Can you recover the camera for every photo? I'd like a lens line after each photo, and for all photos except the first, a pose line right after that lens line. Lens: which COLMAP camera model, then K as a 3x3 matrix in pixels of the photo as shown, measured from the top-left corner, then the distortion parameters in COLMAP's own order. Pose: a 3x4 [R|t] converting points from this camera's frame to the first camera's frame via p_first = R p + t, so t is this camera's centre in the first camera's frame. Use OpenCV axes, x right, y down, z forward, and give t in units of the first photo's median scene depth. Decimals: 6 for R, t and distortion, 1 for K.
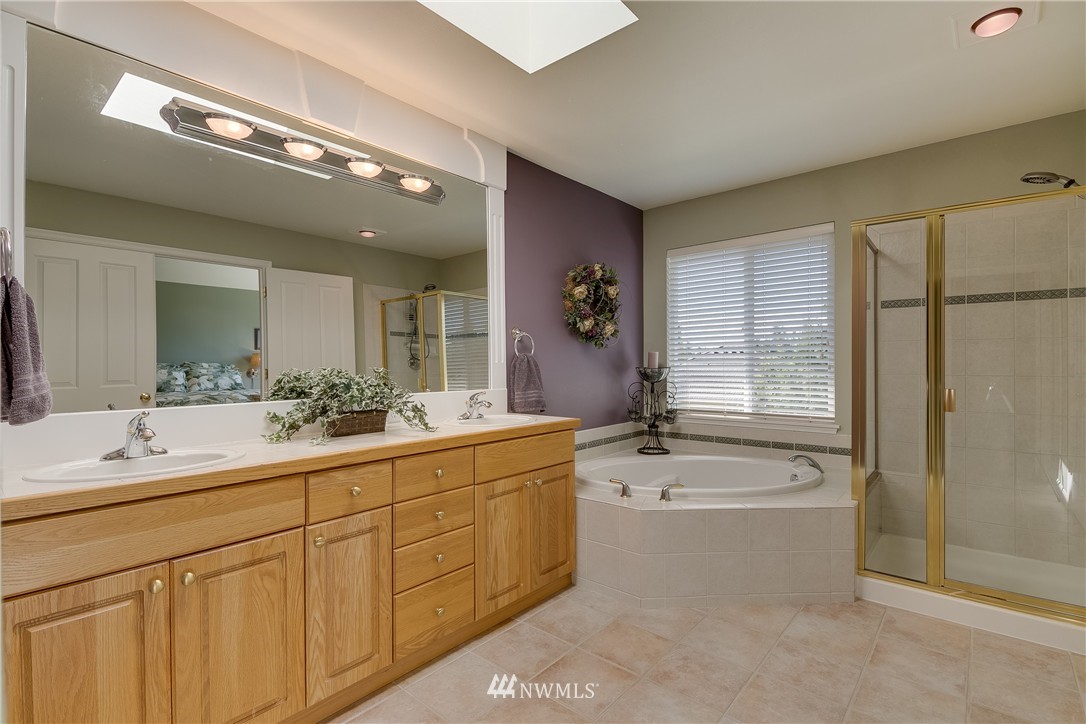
lens RADIAL K [[504.0, 0, 546.0], [0, 504.0, 364.1], [0, 0, 1]] dist [0.006114, -0.001208]
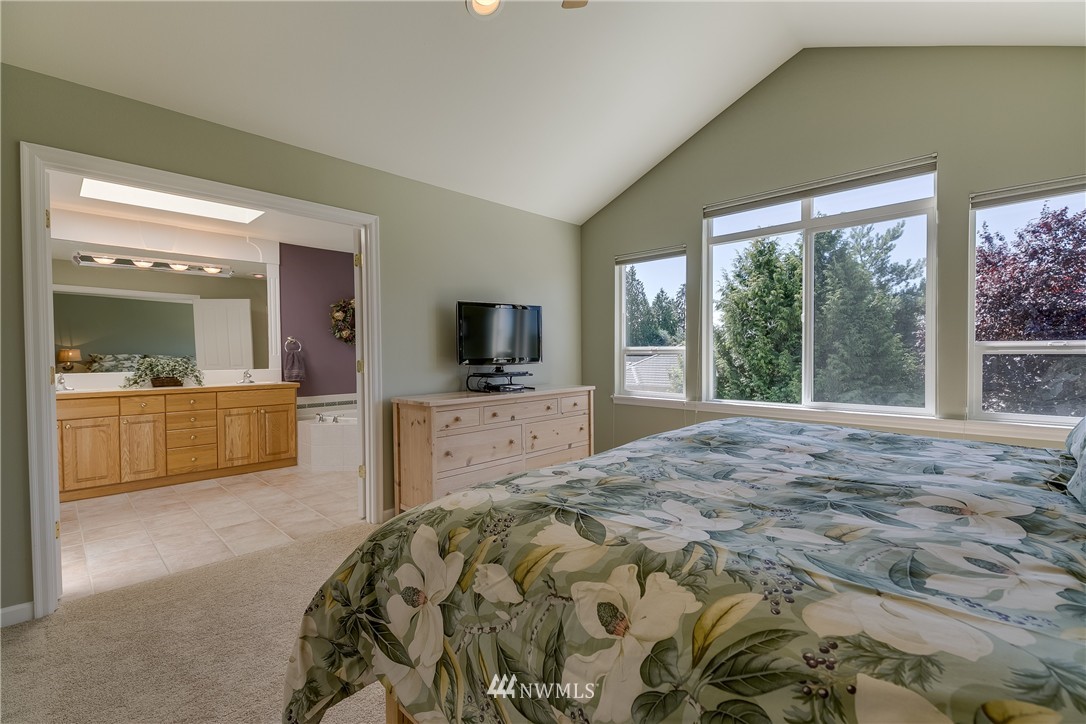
lens RADIAL K [[480.0, 0, 546.3], [0, 480.0, 363.6], [0, 0, 1]] dist [0.013938, -0.003868]
pose [[0.997109, 0.010663, -0.075238, 1.664571], [-0.008646, 0.999596, 0.027077, -0.043189], [0.075497, -0.026348, 0.996798, -1.175062]]
